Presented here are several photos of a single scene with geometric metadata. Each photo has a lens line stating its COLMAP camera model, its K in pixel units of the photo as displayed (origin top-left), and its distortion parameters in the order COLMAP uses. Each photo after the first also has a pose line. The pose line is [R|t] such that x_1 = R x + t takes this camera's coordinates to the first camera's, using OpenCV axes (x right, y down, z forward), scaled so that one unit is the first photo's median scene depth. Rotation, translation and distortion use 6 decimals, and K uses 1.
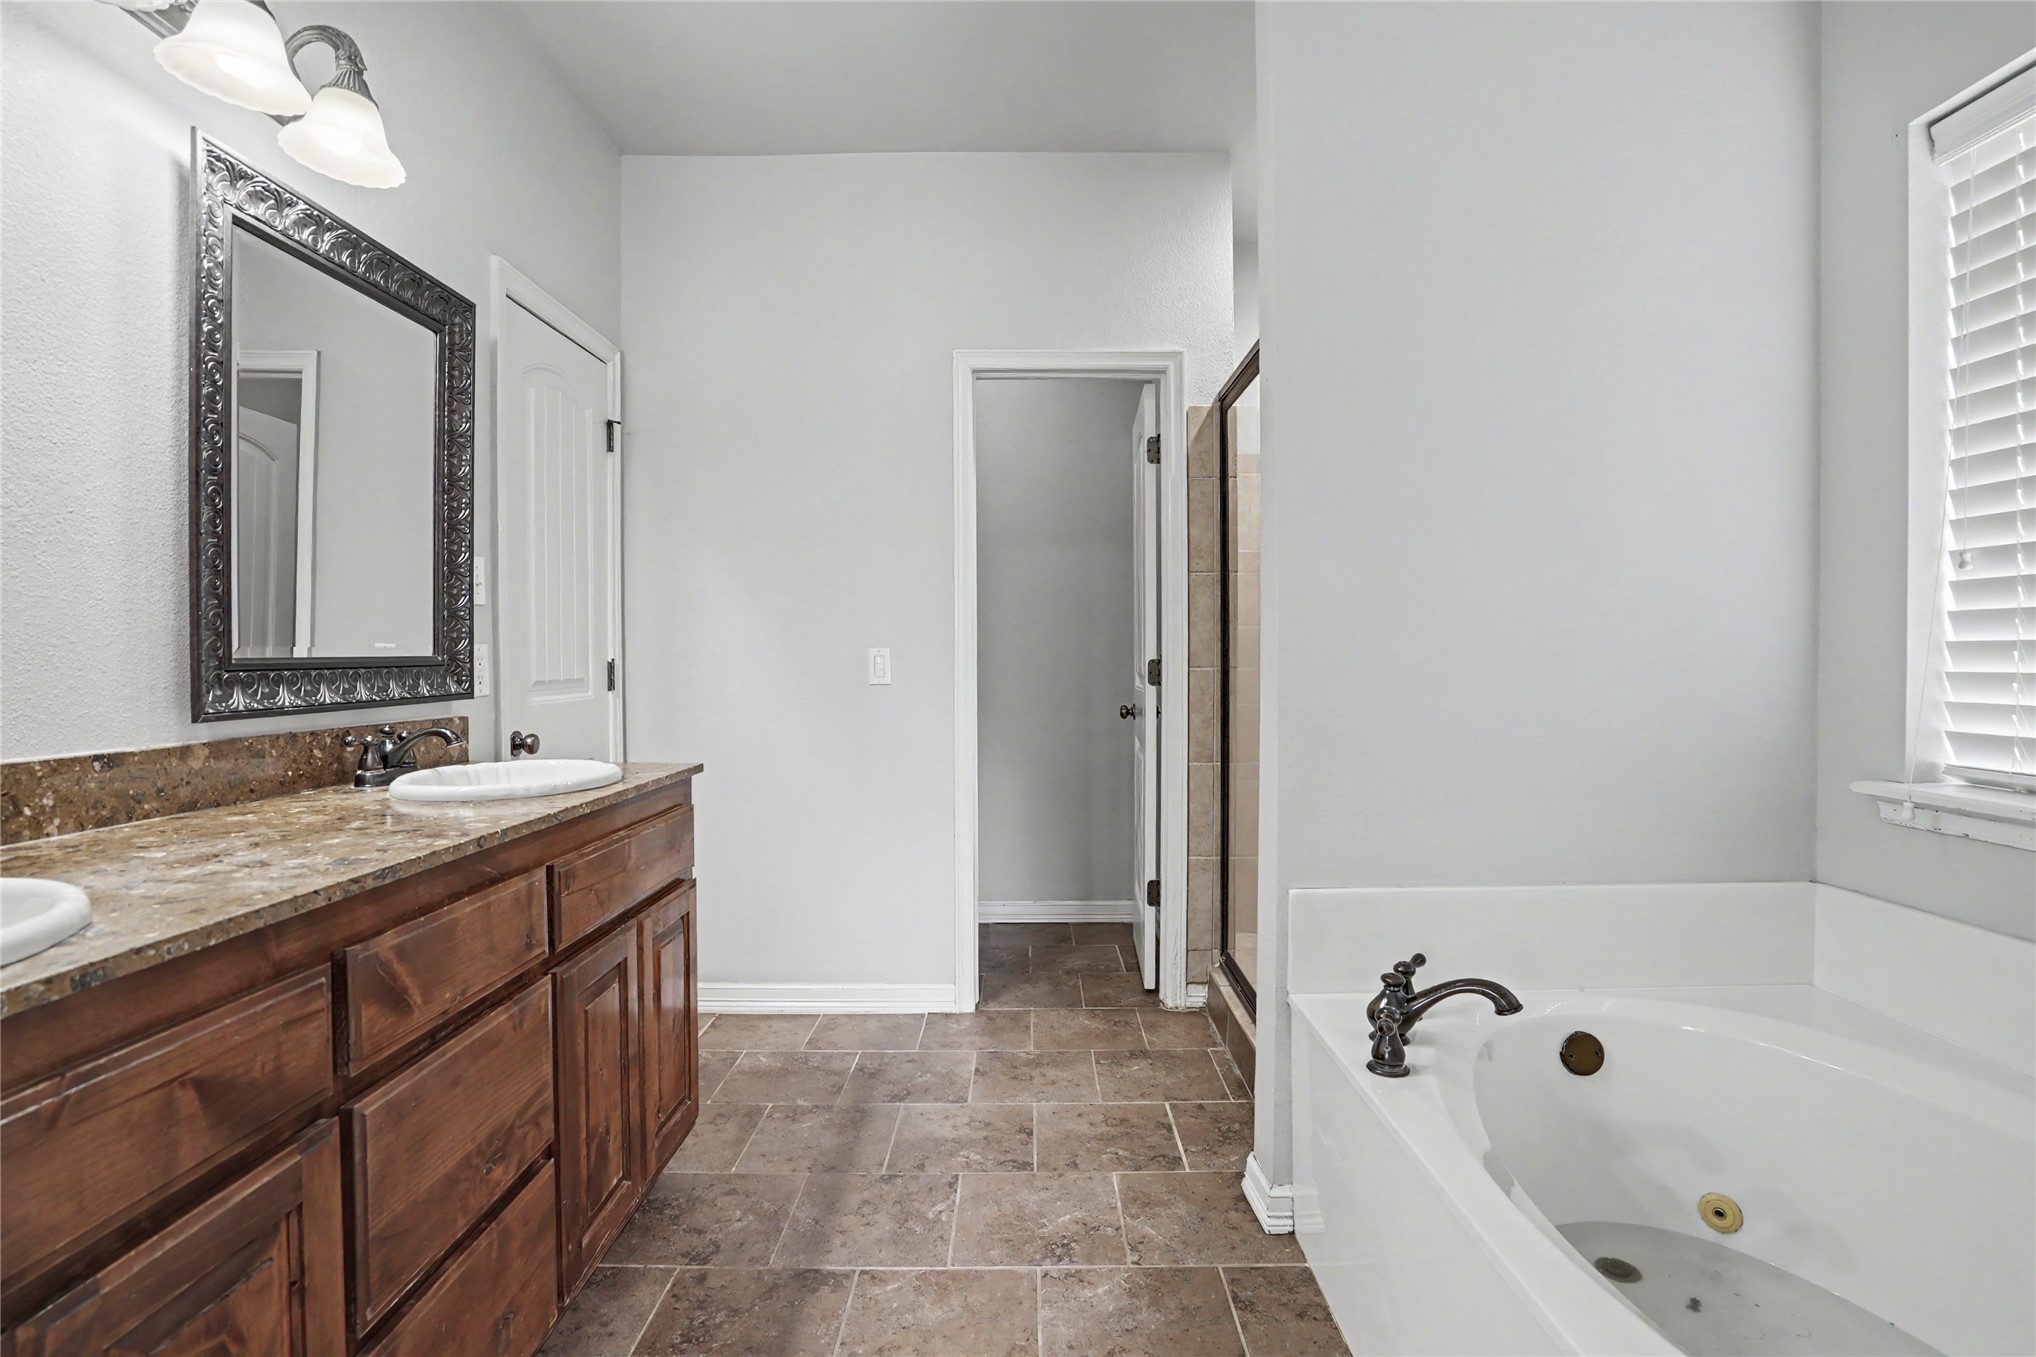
lens RADIAL K [[985.3, 0, 1018.0], [0, 985.3, 678.5], [0, 0, 1]] dist [-0.064980, 0.024504]
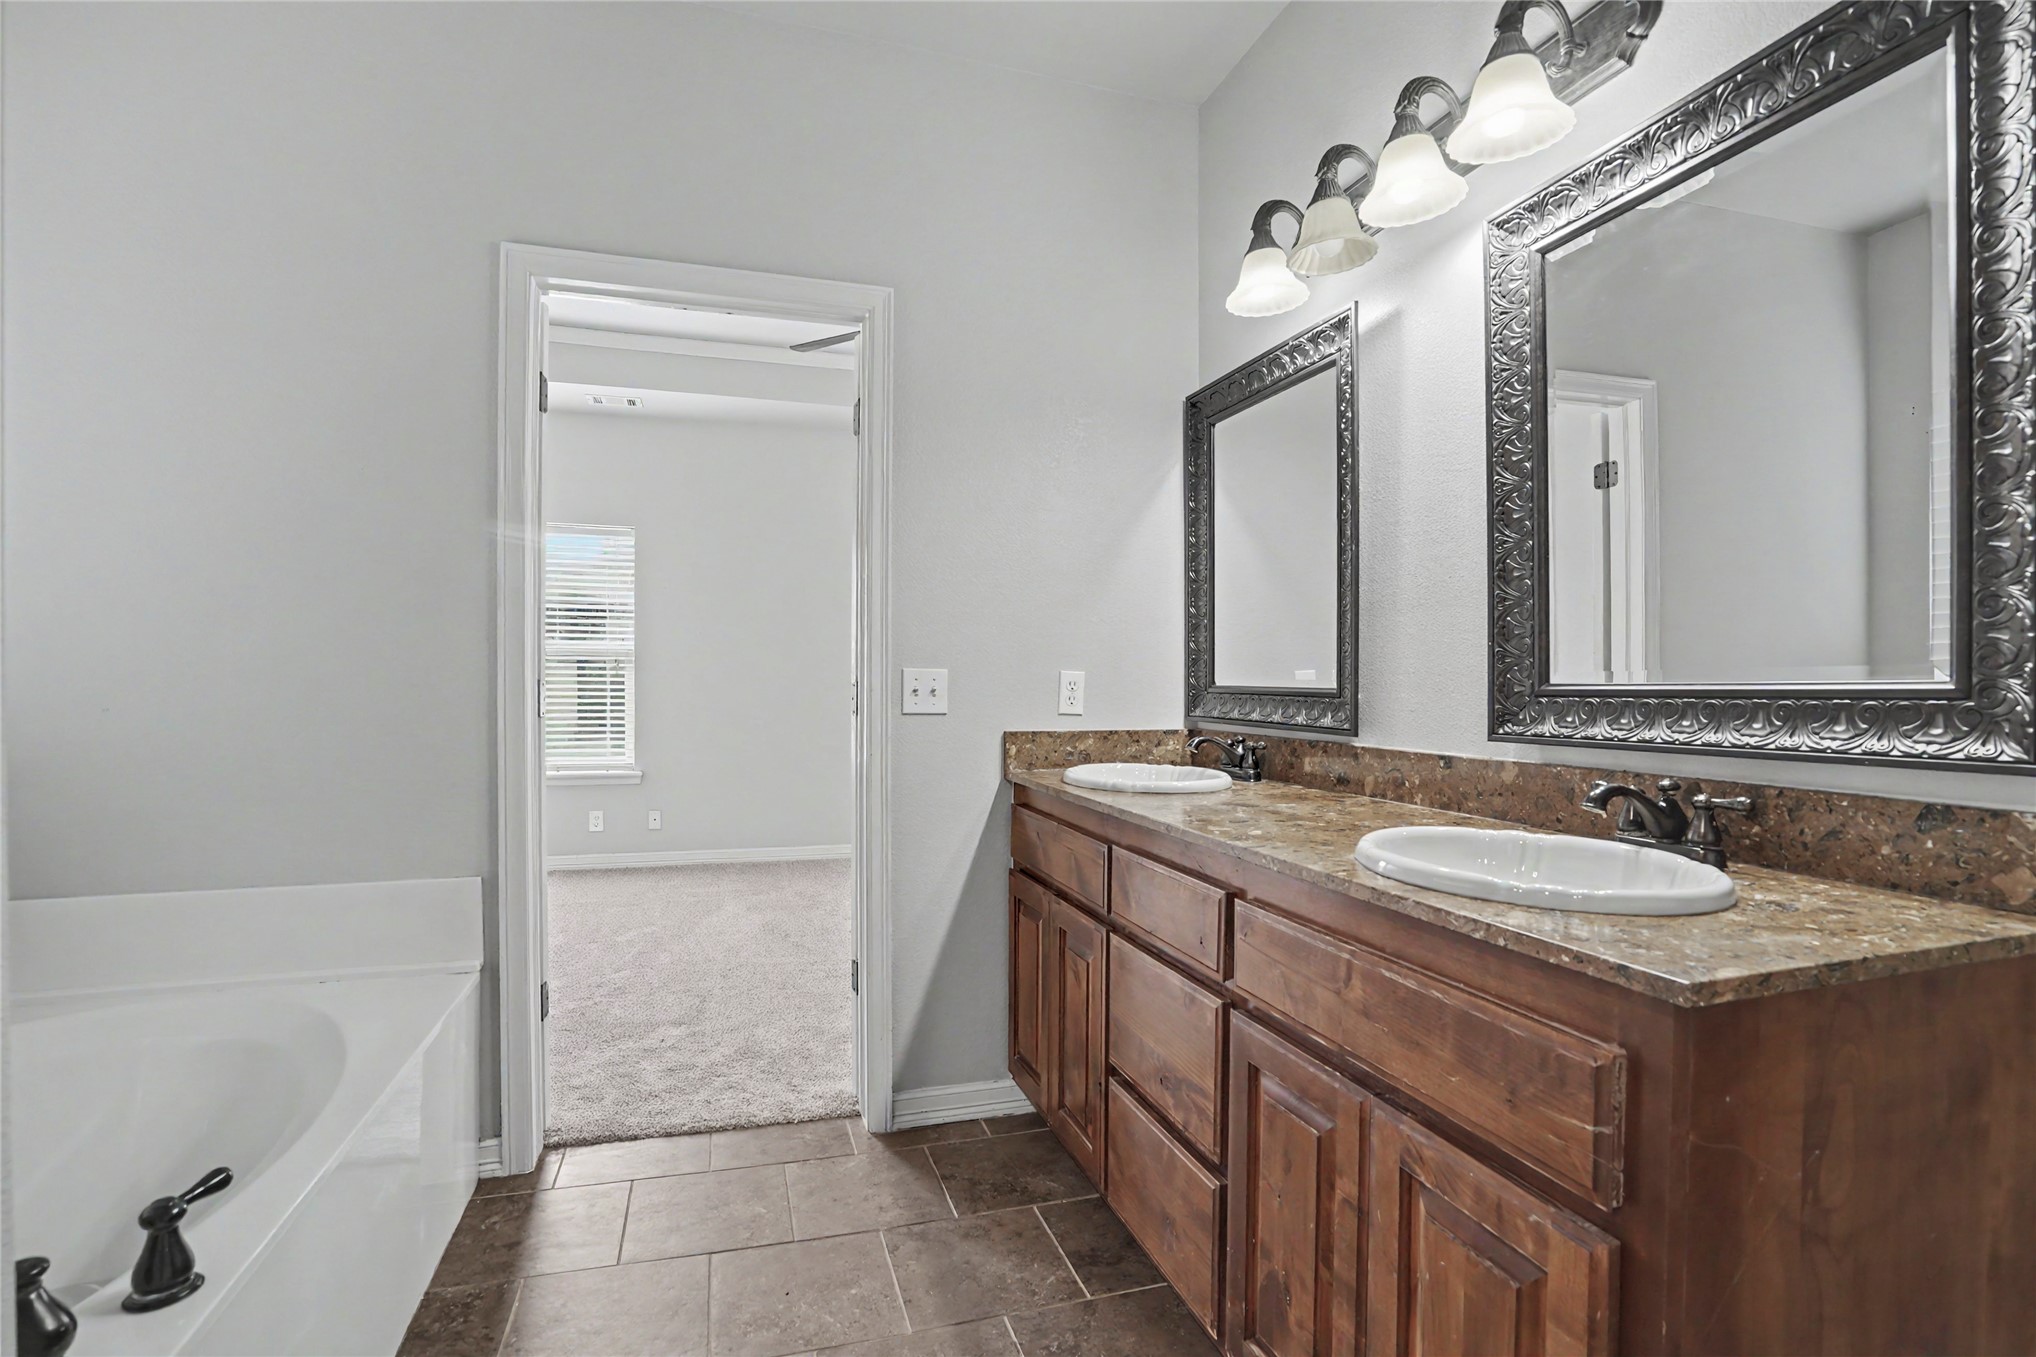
lens RADIAL K [[985.3, 0, 1018.0], [0, 985.3, 678.5], [0, 0, 1]] dist [-0.064980, 0.024504]
pose [[-0.954054, 0.017960, -0.299096, 0.025423], [0.010403, 0.999586, 0.026838, -0.065136], [0.299454, 0.022493, -0.953846, 1.894883]]
